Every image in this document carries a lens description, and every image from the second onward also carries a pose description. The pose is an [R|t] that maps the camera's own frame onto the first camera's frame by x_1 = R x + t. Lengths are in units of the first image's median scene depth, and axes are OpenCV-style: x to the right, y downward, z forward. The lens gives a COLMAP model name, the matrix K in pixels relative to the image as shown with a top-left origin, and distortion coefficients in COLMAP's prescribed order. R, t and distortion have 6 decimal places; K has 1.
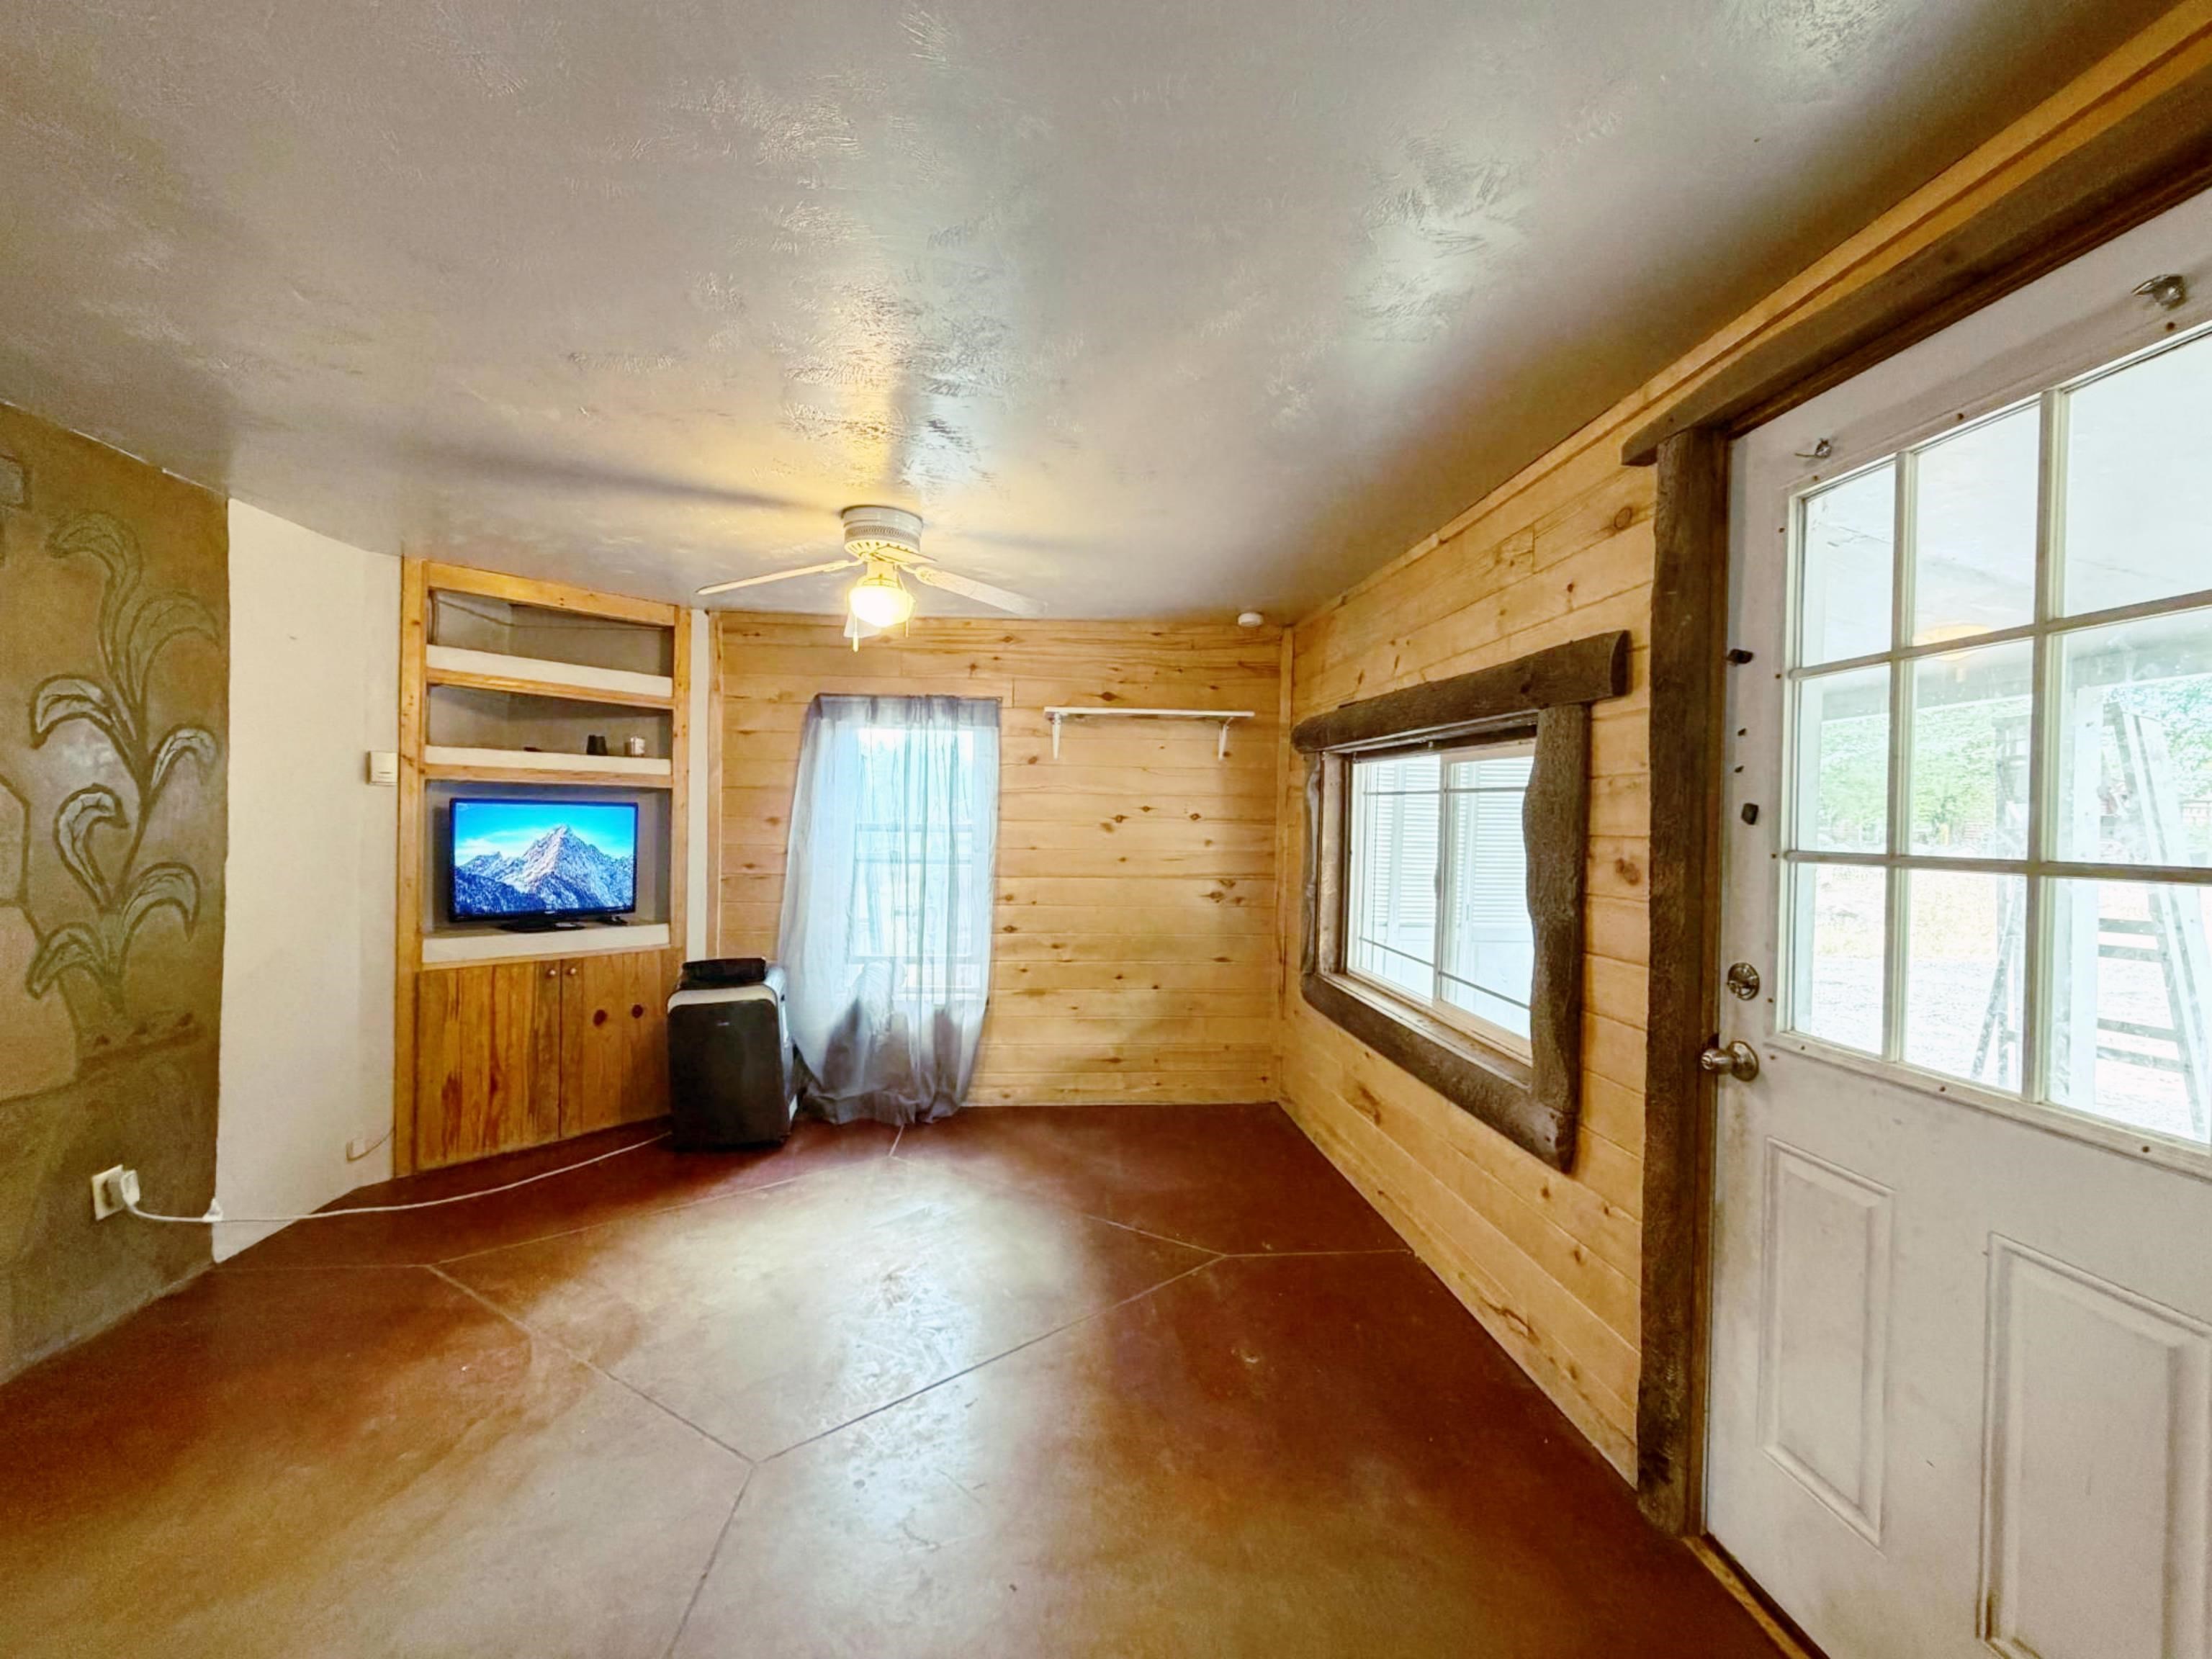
lens RADIAL K [[881.0, 0, 1109.3], [0, 881.0, 824.9], [0, 0, 1]] dist [0.000115, 0.000315]
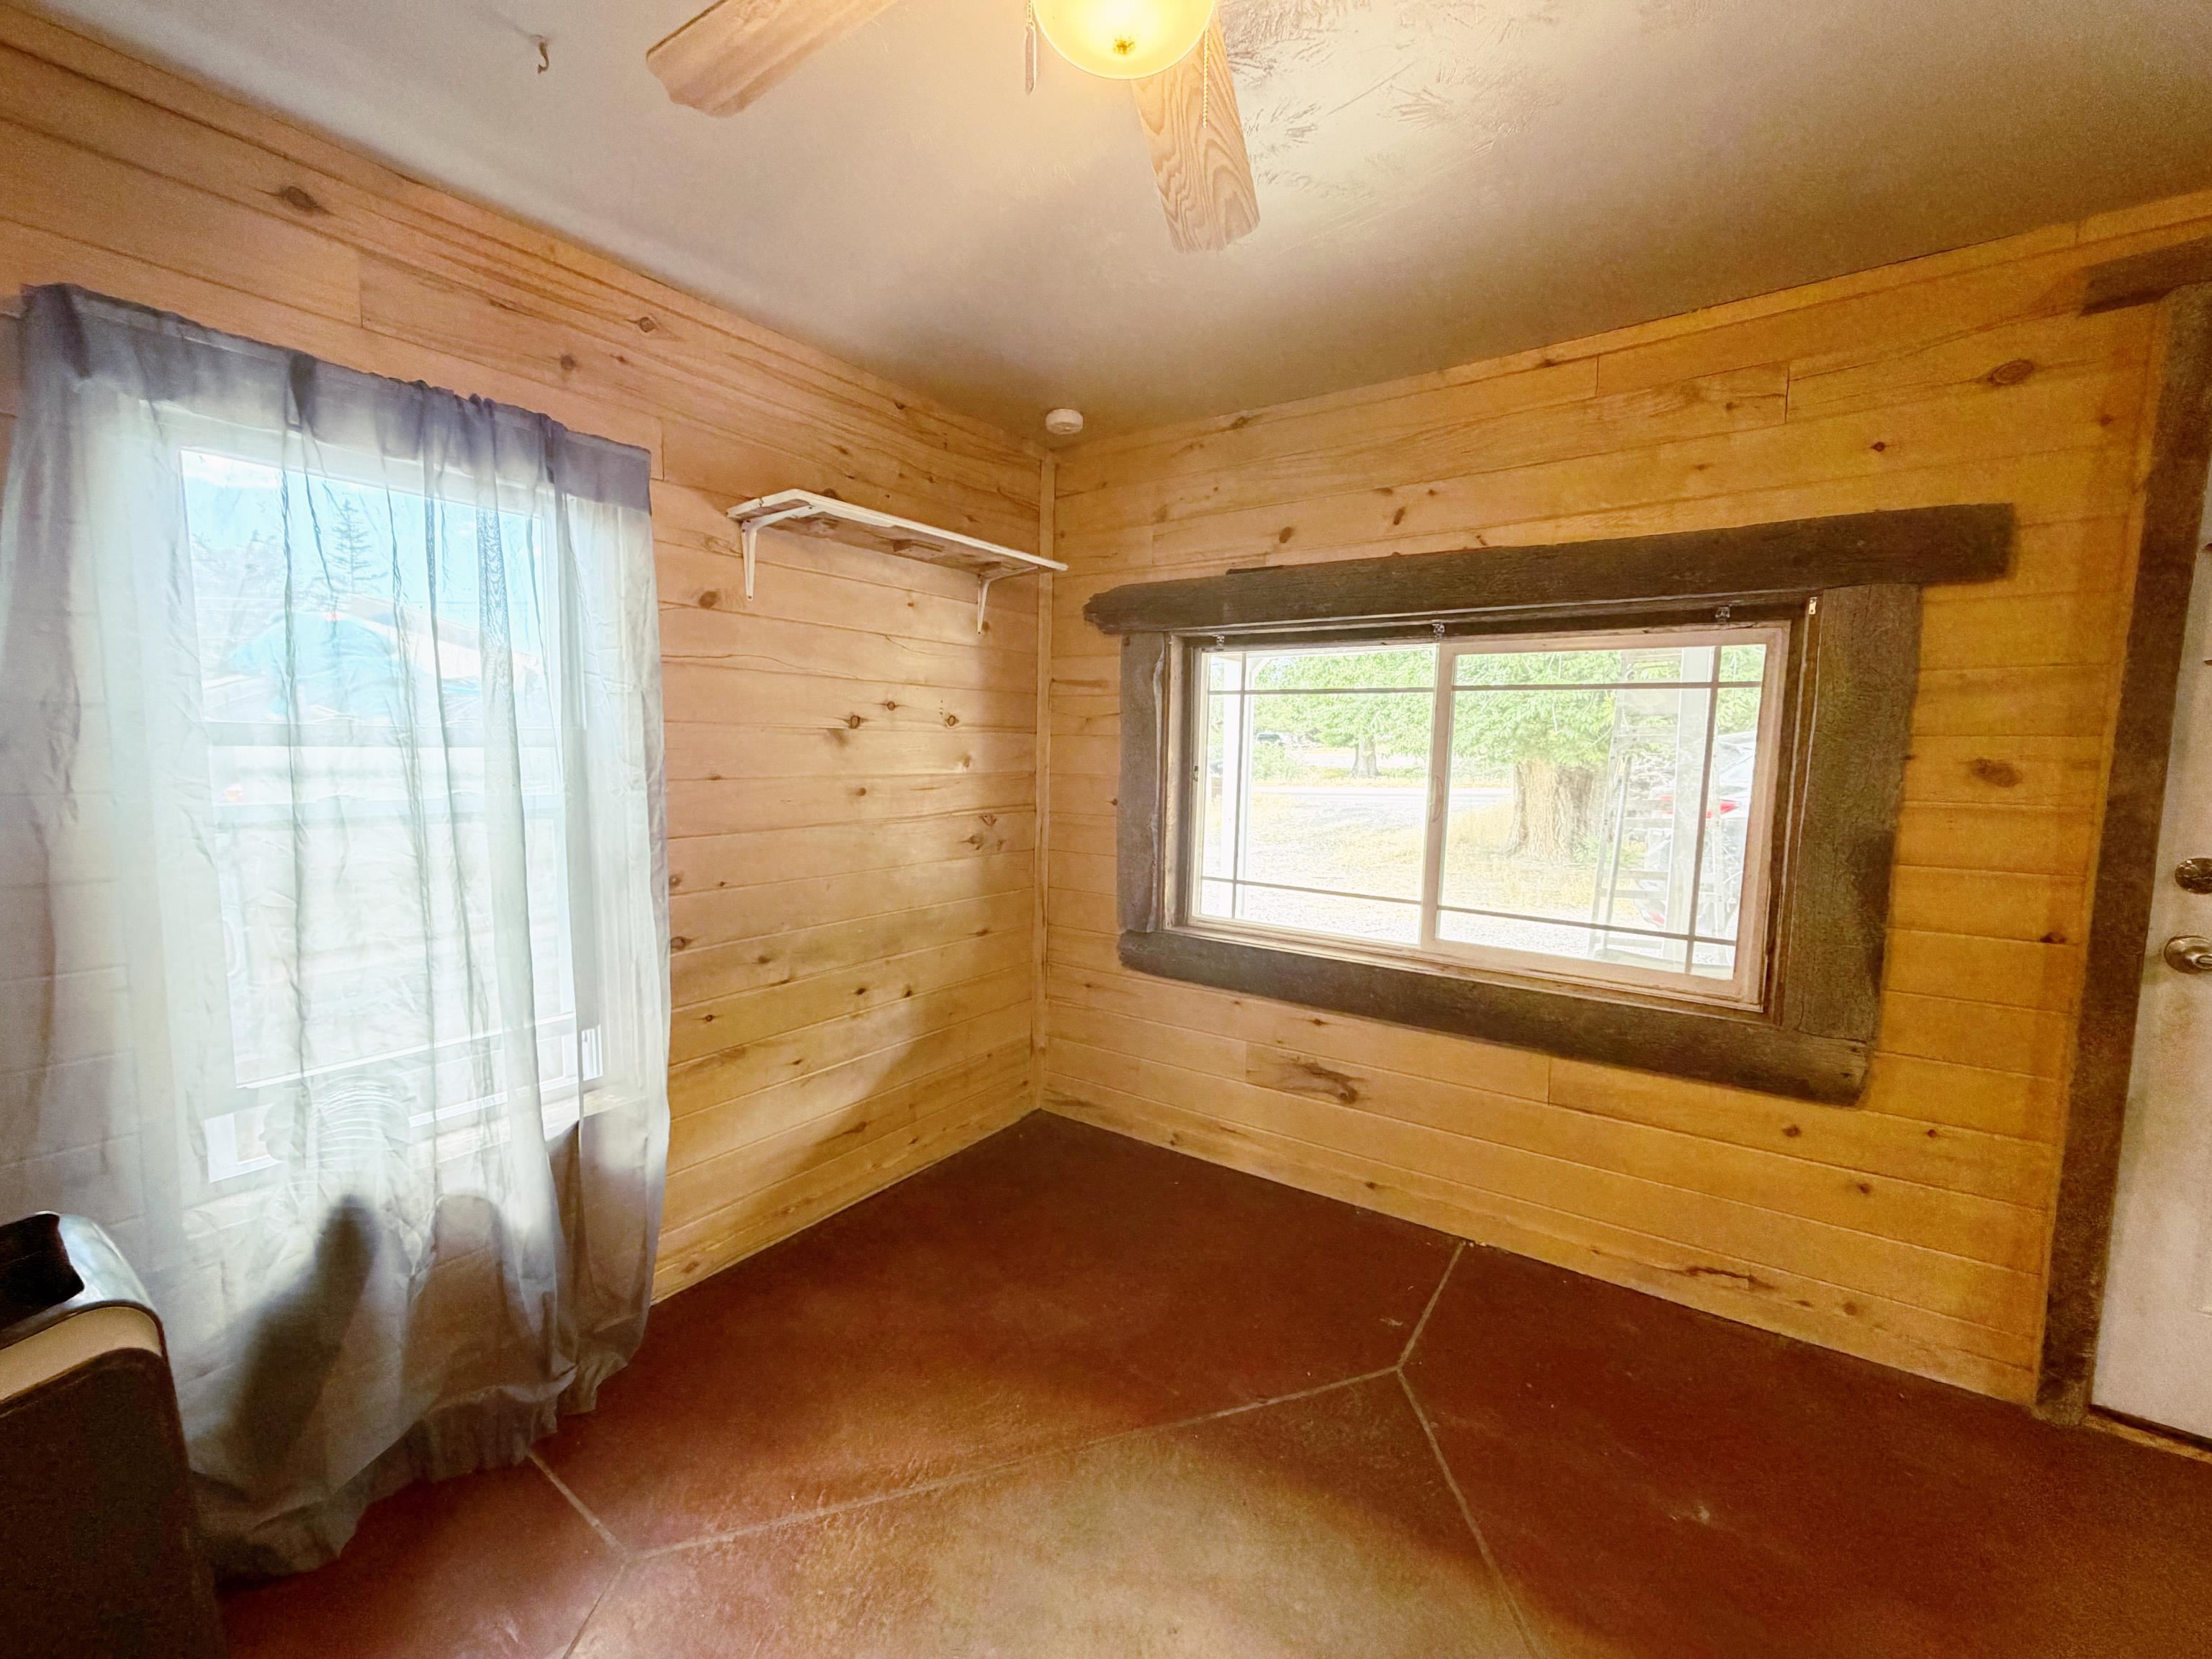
lens RADIAL K [[881.0, 0, 1105.8], [0, 881.0, 827.6], [0, 0, 1]] dist [0.000115, 0.000315]
pose [[0.648644, -0.075619, 0.757326, -0.333882], [0.004646, 0.995427, 0.095414, 0.007755], [-0.761078, -0.058371, 0.646029, 0.514052]]
